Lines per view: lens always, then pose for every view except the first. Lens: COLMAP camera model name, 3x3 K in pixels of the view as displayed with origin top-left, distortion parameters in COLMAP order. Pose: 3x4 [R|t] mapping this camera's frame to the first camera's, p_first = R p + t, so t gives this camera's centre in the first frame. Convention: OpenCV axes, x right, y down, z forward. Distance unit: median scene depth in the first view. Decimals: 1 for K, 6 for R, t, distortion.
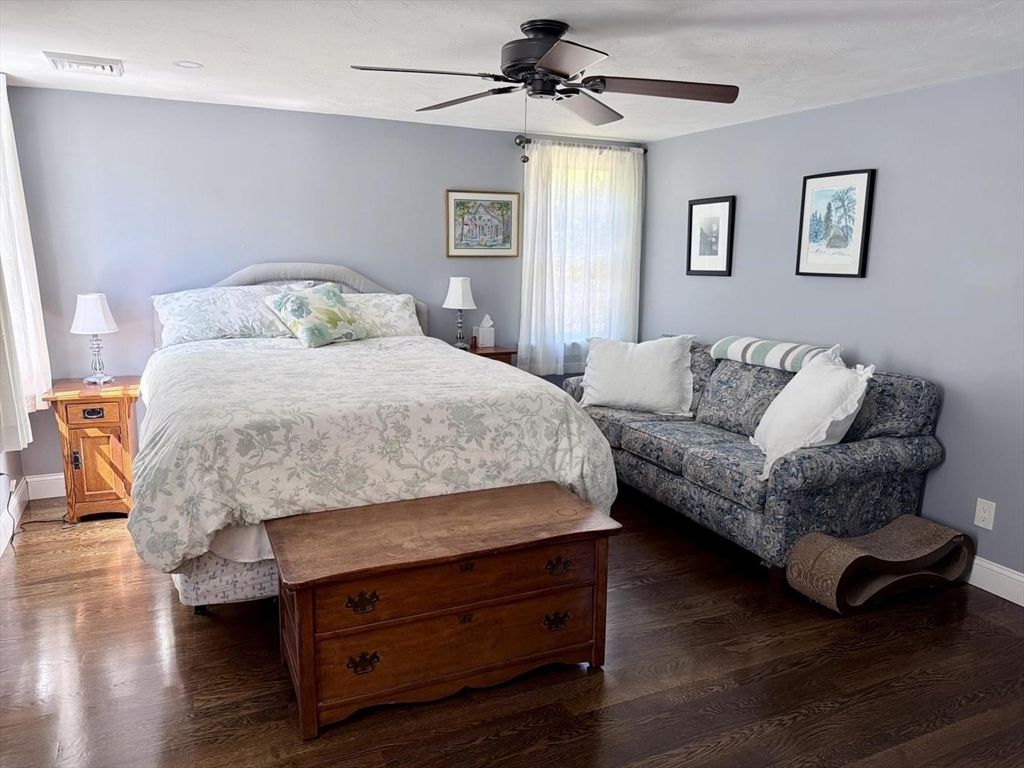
lens RADIAL K [[718.6, 0, 513.4], [0, 718.6, 382.2], [0, 0, 1]] dist [0.004551, 0.000391]
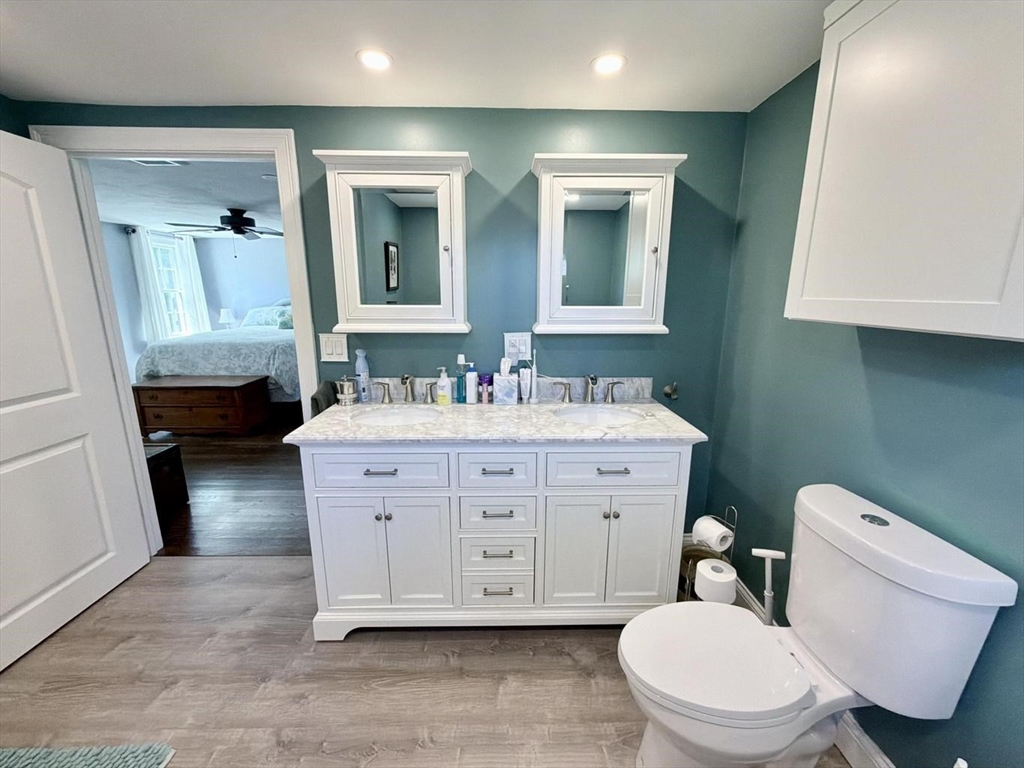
lens RADIAL K [[409.7, 0, 510.6], [0, 409.7, 387.2], [0, 0, 1]] dist [-0.000899, -0.000030]
pose [[0.917728, 0.076797, -0.389715, 1.614070], [-0.062798, 0.996844, 0.048555, 0.053722], [0.392214, -0.020087, 0.919654, -0.061710]]
